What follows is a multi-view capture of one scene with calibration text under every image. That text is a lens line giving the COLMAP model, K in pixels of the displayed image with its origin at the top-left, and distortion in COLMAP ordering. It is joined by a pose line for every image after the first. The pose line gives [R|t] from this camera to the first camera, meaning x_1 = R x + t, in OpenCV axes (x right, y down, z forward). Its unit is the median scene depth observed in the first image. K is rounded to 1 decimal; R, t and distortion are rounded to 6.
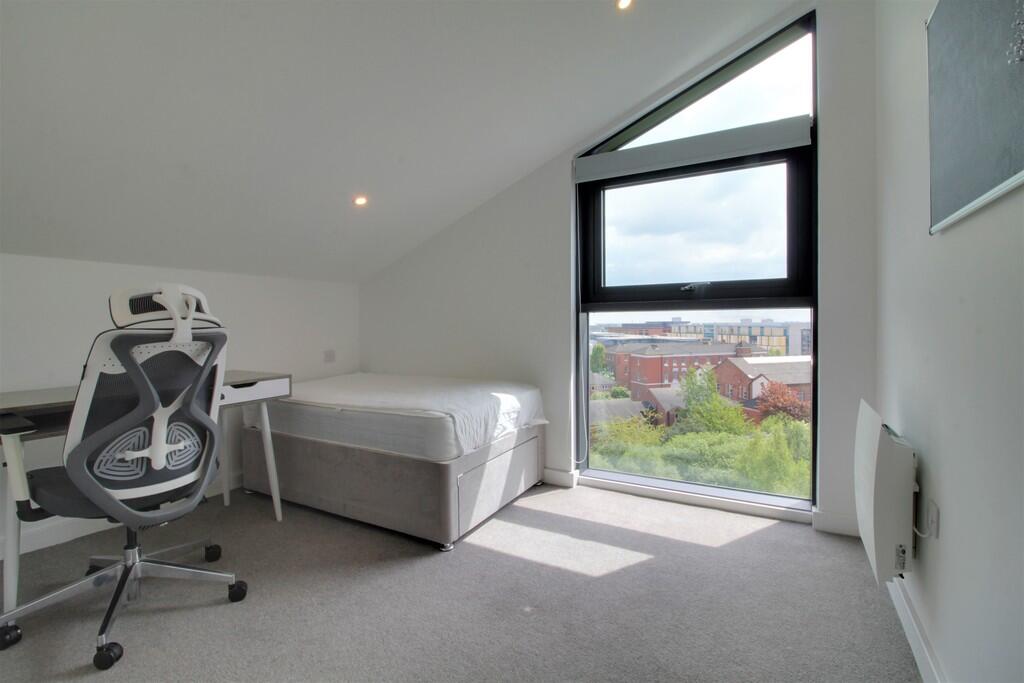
lens RADIAL K [[475.0, 0, 512.2], [0, 475.0, 327.6], [0, 0, 1]] dist [-0.001245, -0.011866]
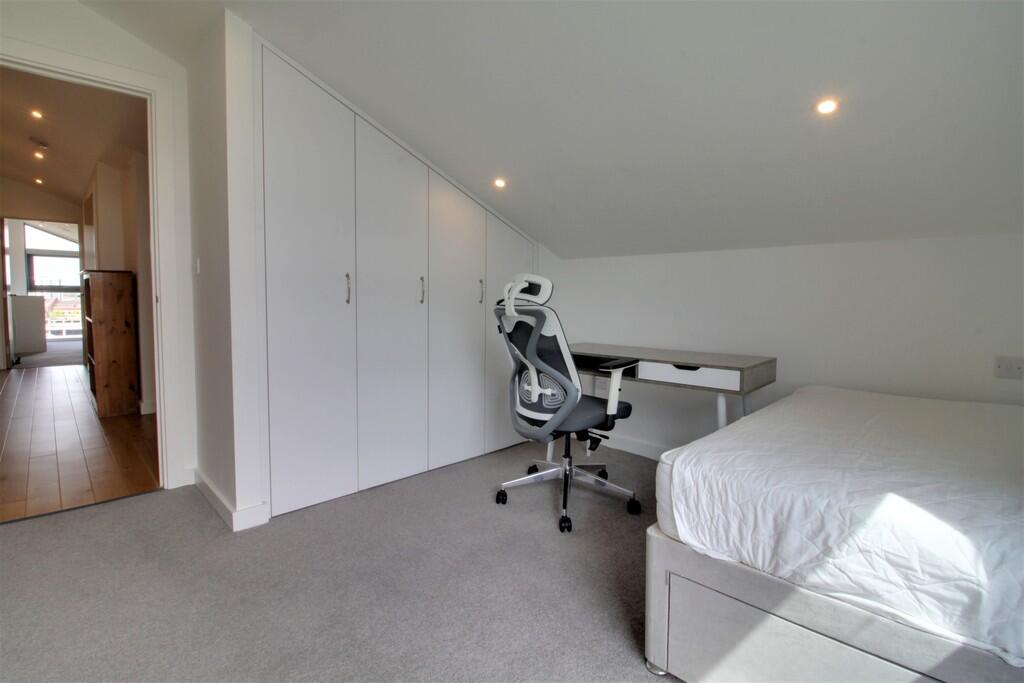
lens RADIAL K [[475.0, 0, 512.2], [0, 475.0, 327.6], [0, 0, 1]] dist [-0.001245, -0.011866]
pose [[-0.265794, 0.065041, -0.961833, 0.448242], [-0.019565, 0.997152, 0.072836, -0.022862], [0.963831, 0.038177, -0.263765, 0.894284]]
